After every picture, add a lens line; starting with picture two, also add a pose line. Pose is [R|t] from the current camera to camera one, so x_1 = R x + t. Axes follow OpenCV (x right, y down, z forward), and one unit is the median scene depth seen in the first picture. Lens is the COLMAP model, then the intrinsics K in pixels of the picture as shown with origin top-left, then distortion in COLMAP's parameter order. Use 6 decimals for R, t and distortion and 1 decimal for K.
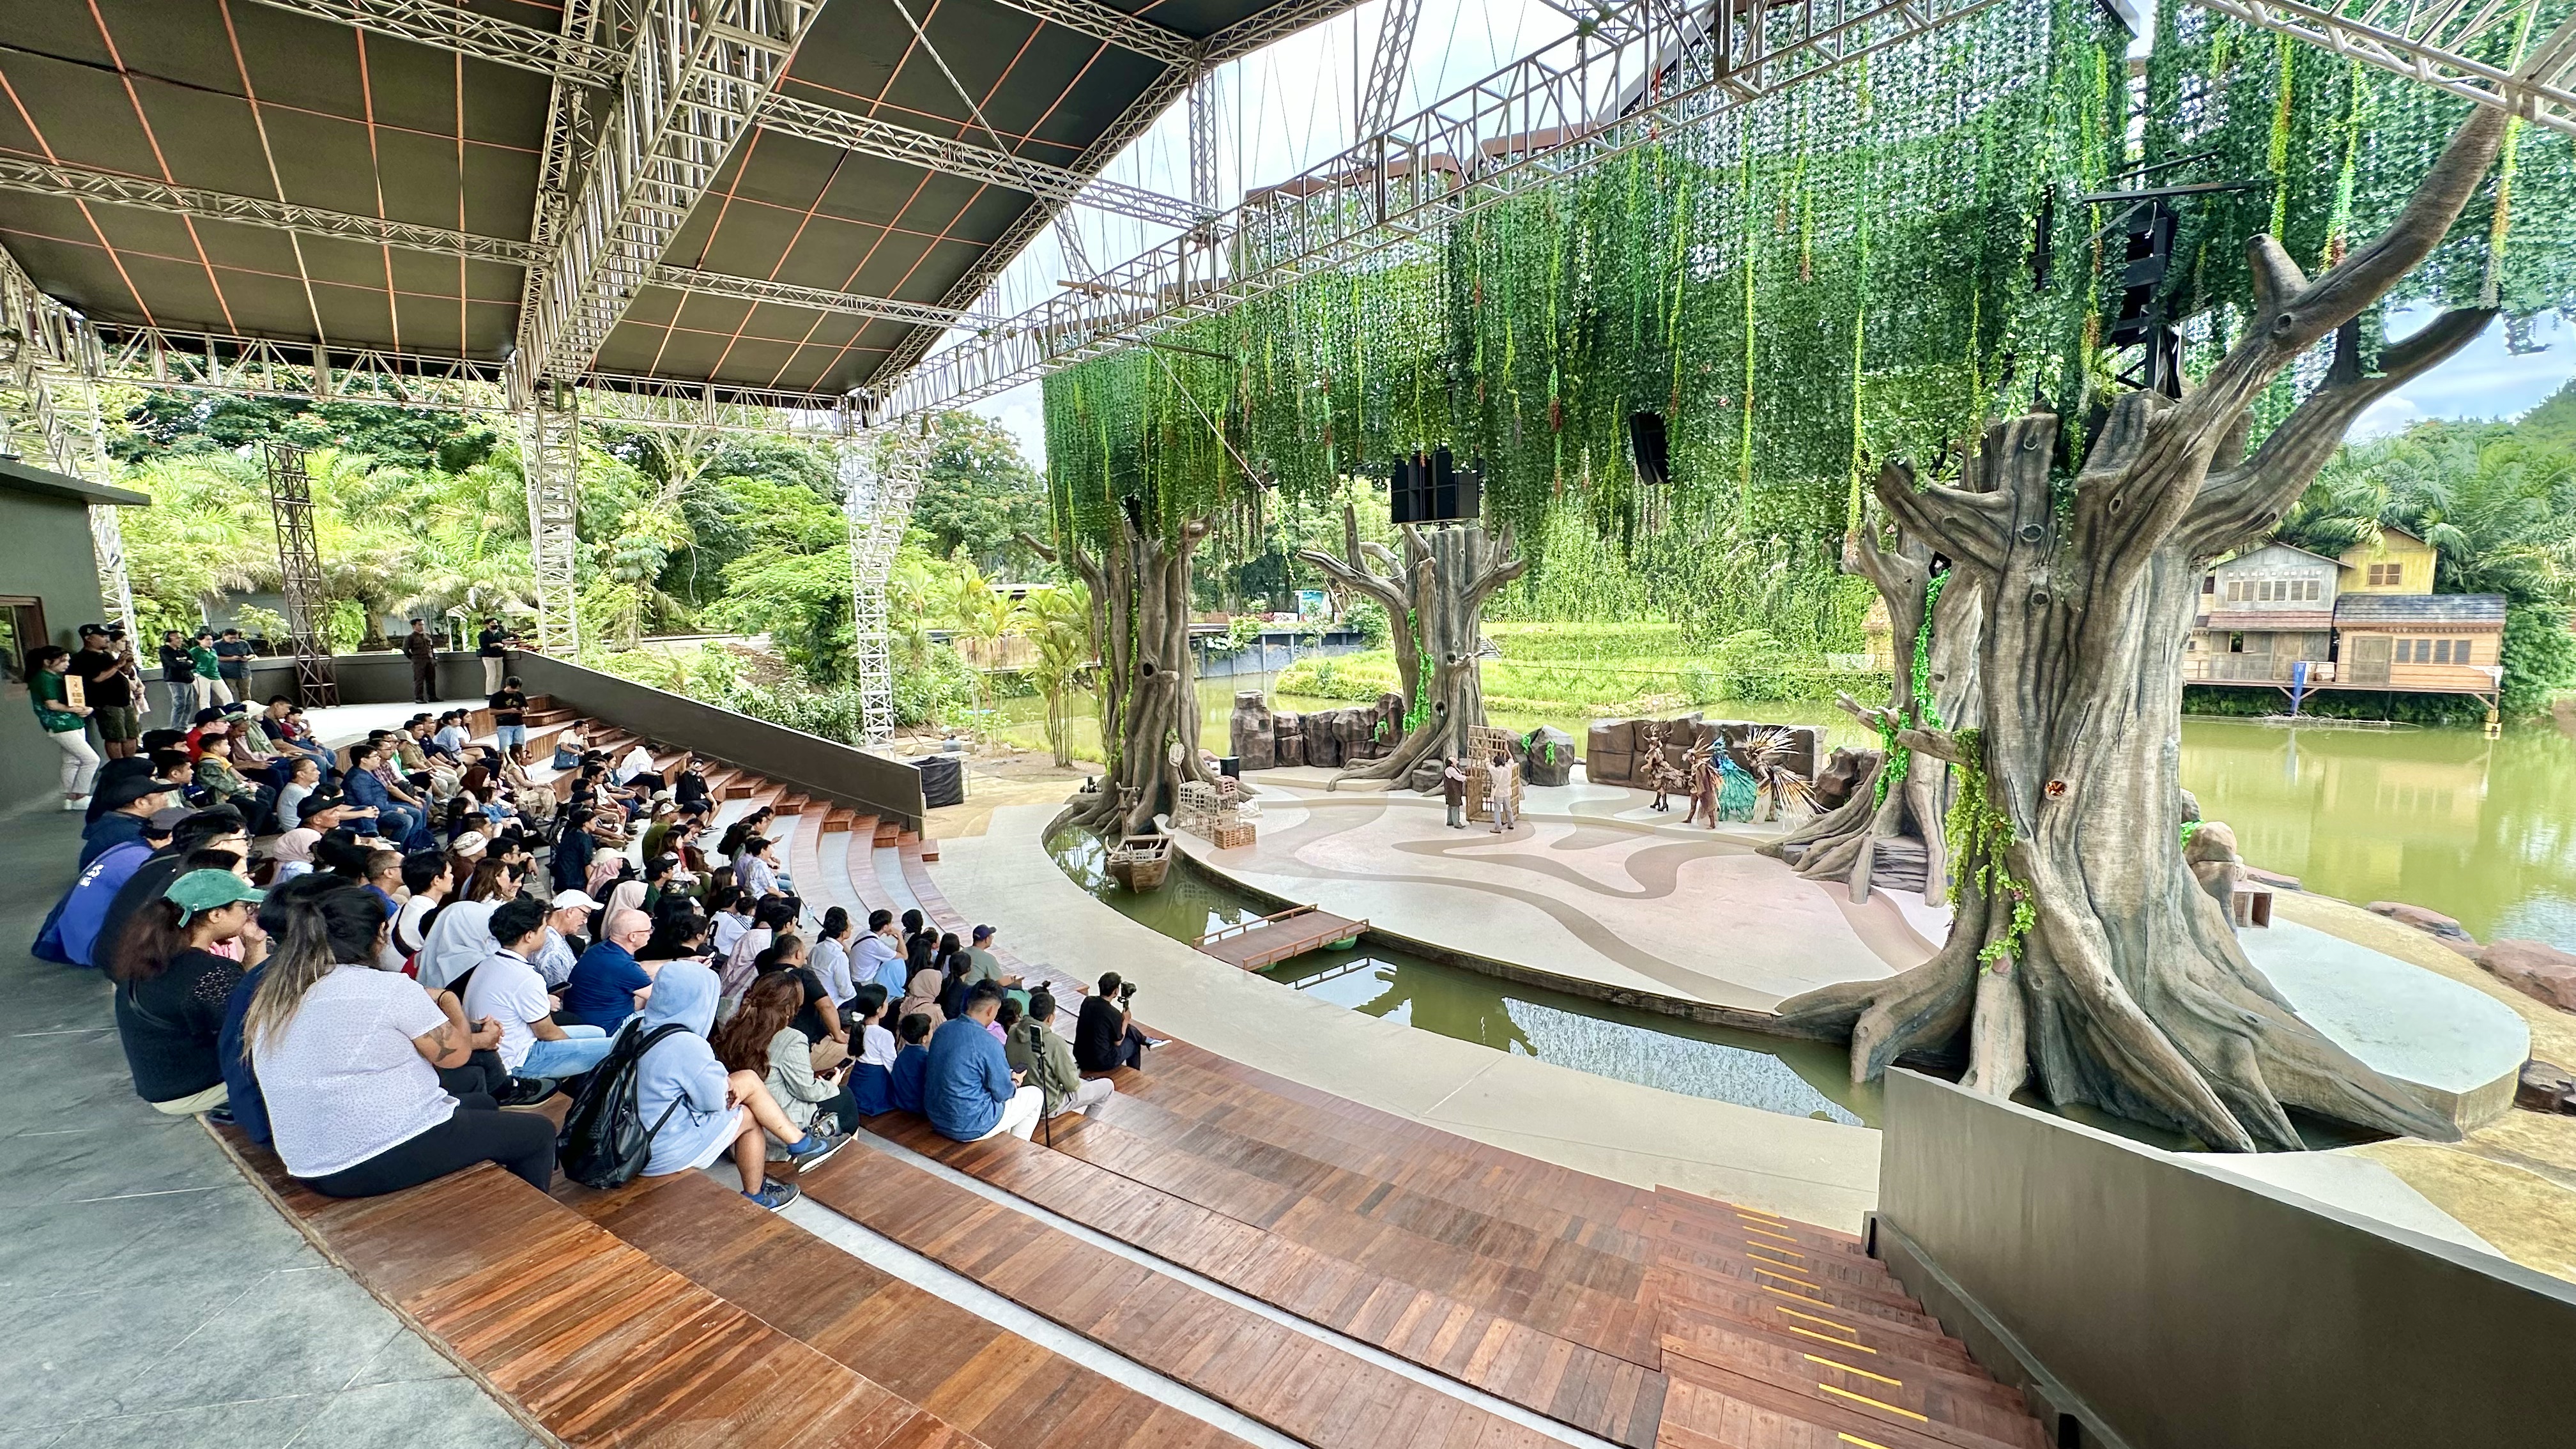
lens RADIAL K [[1062.9, 0, 1230.4], [0, 1062.9, 733.6], [0, 0, 1]] dist [-0.001071, -0.000161]
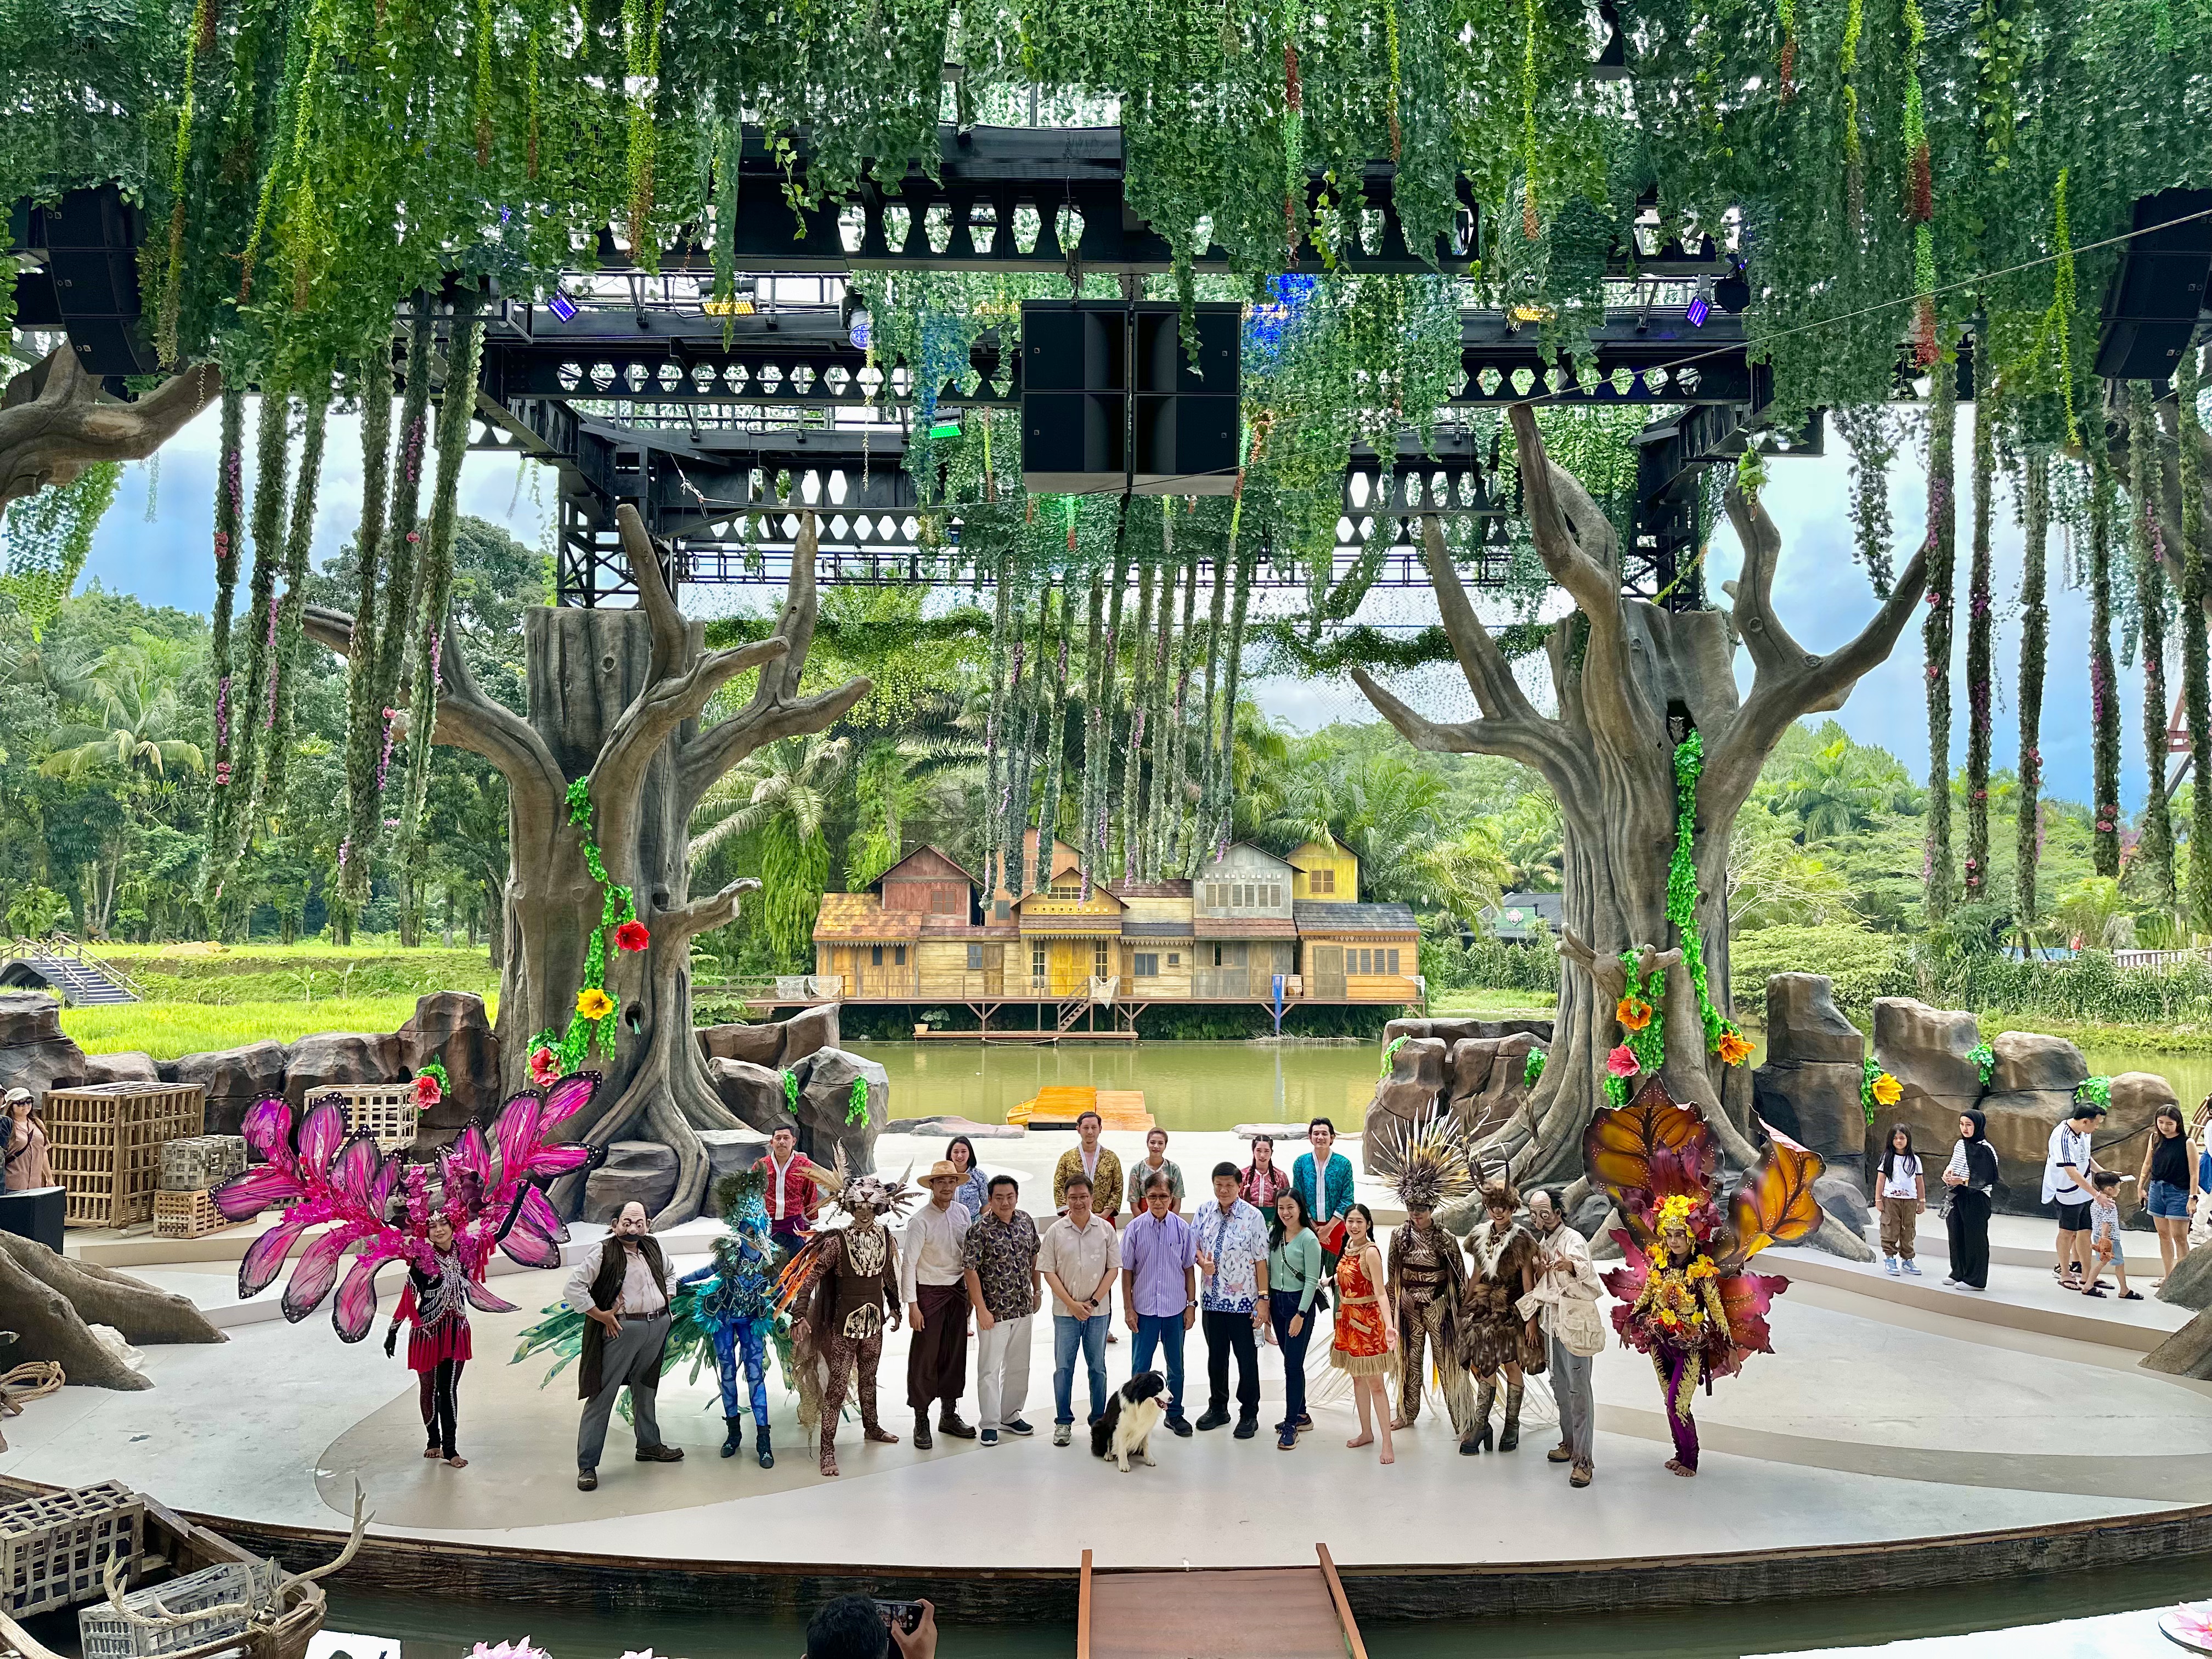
lens RADIAL K [[1580.1, 0, 1111.2], [0, 1580.1, 846.7], [0, 0, 1]] dist [0.082256, -0.119949]
pose [[0.606161, 0.069753, 0.792277, -0.199747], [0.081685, 0.985419, -0.149253, 0.020140], [-0.791136, 0.155188, 0.591625, 0.468174]]
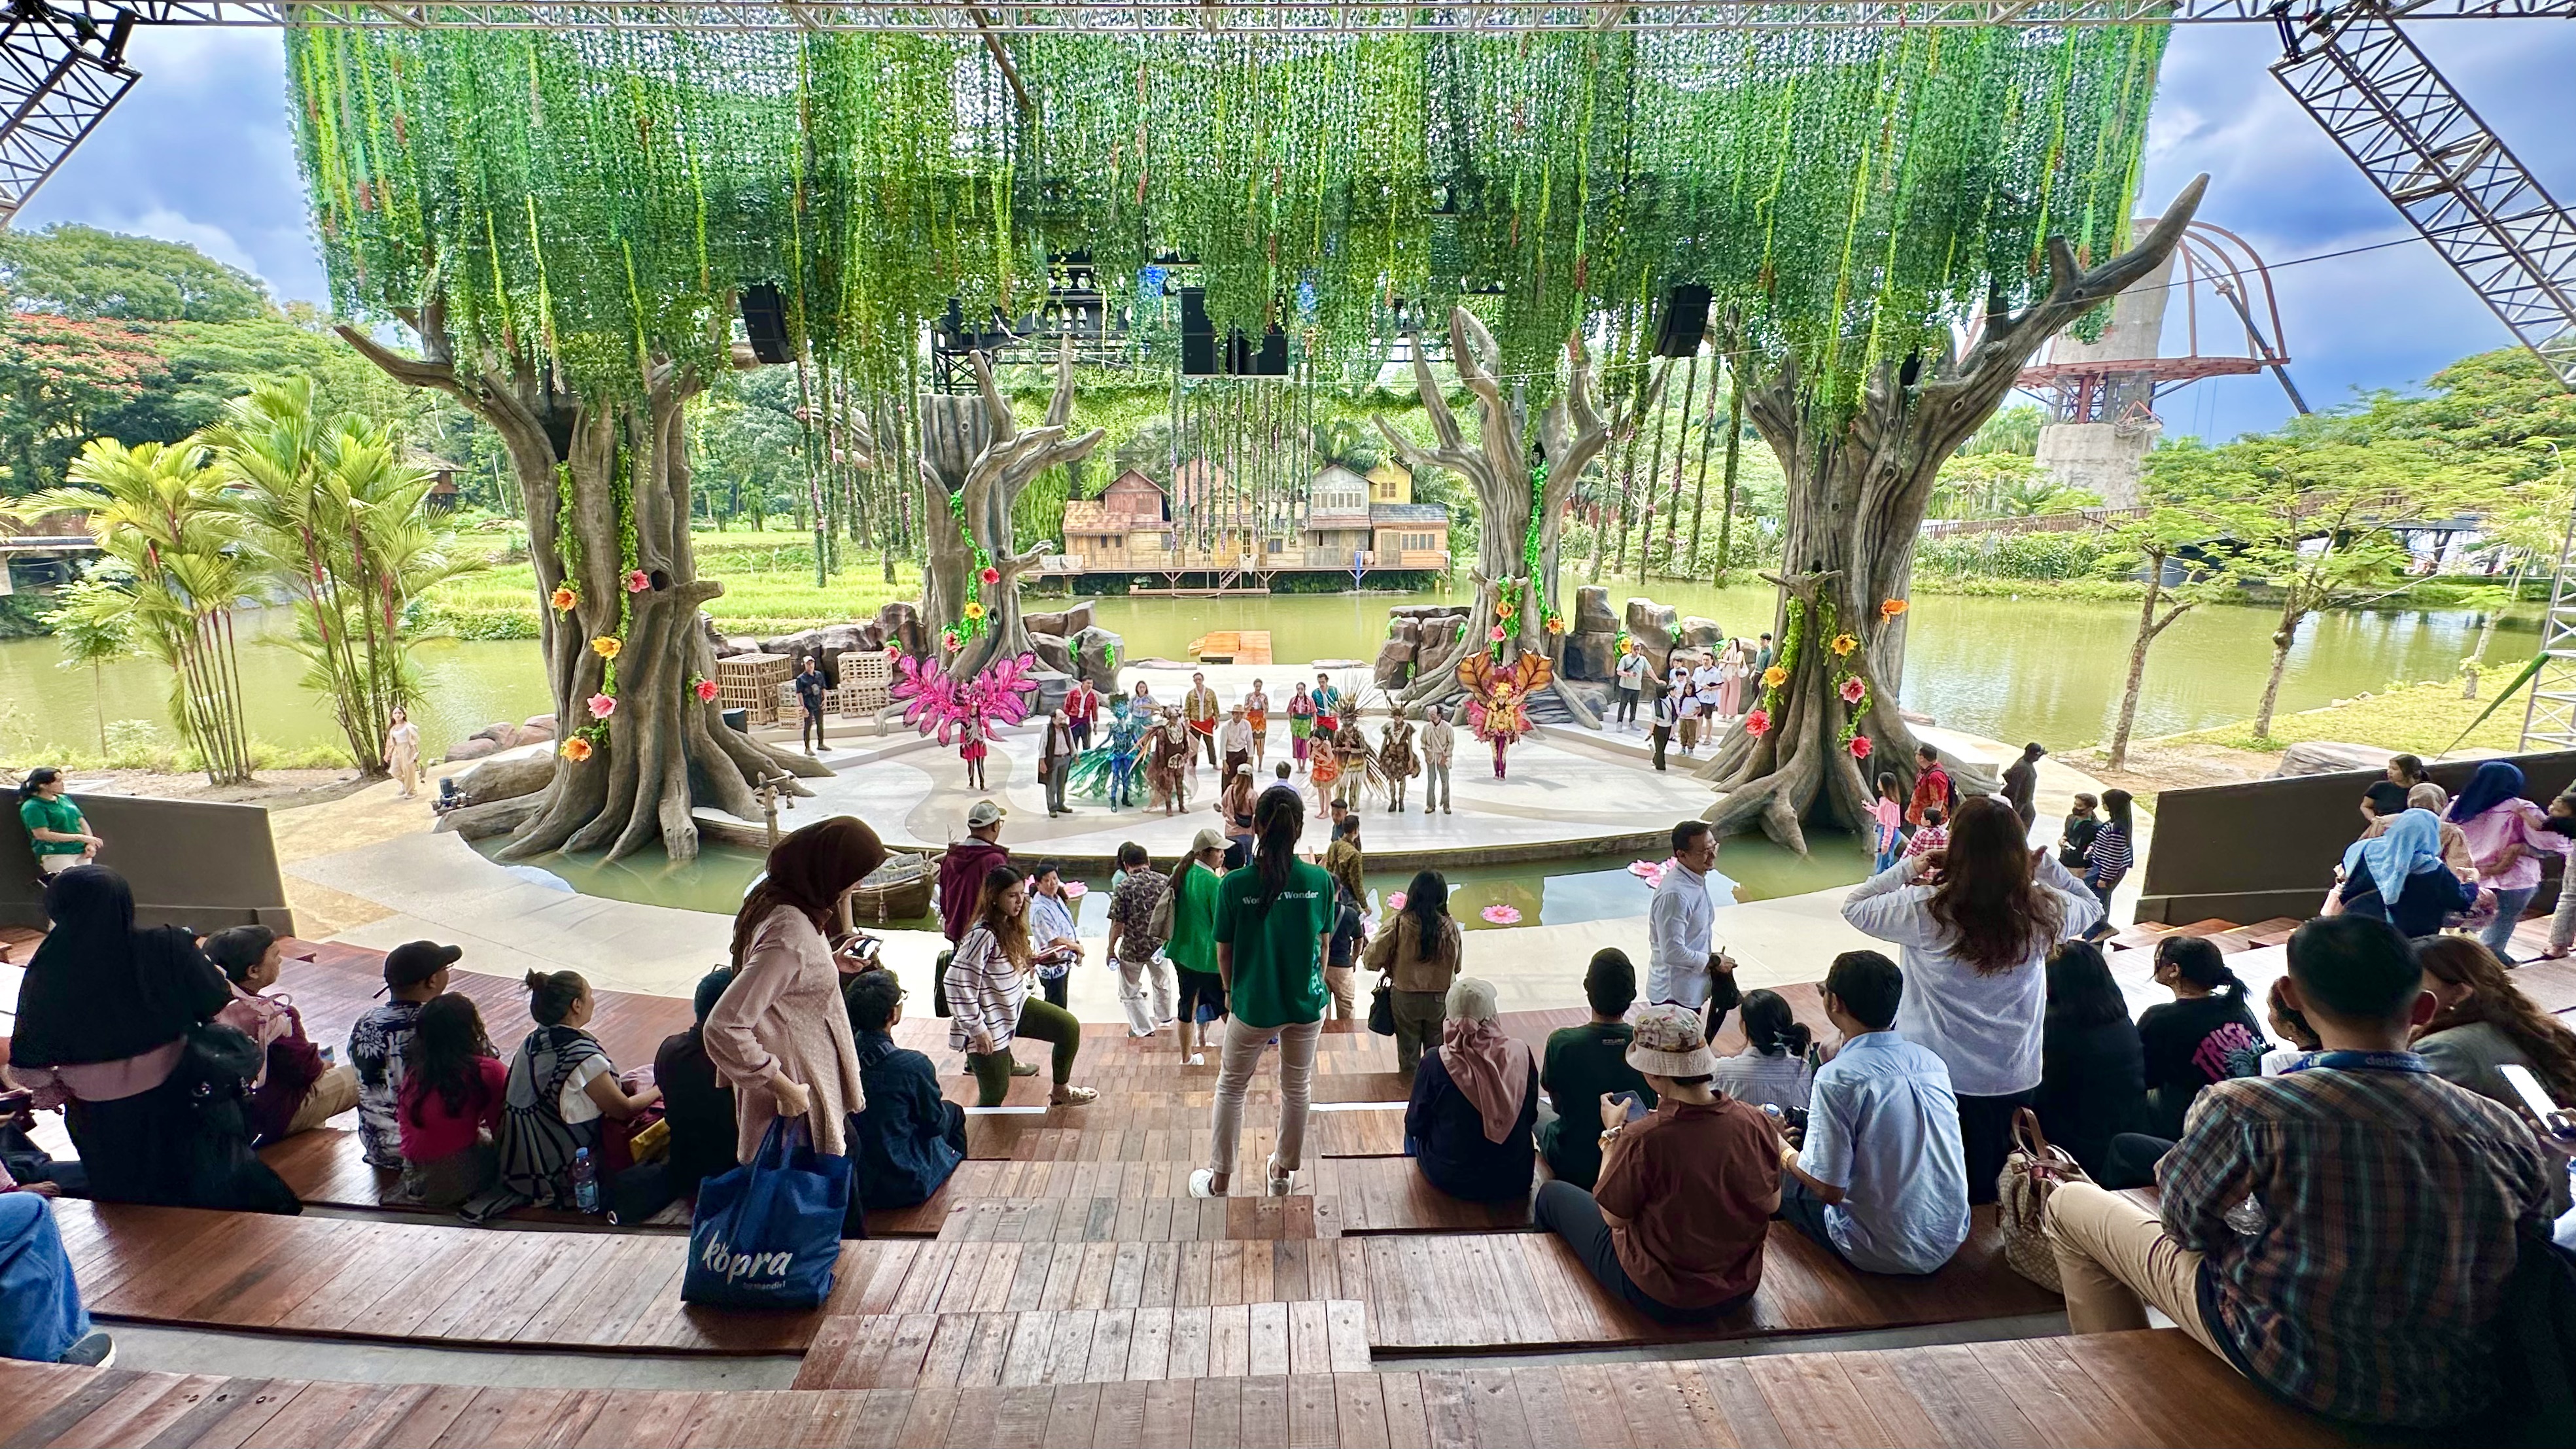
lens RADIAL K [[1104.8, 0, 1276.6], [0, 1104.8, 716.1], [0, 0, 1]] dist [-0.001395, -0.000208]
pose [[0.595701, -0.136040, 0.791602, -0.365369], [0.093113, 0.990604, 0.100170, -0.012291], [-0.797791, 0.014037, 0.602771, 0.314796]]
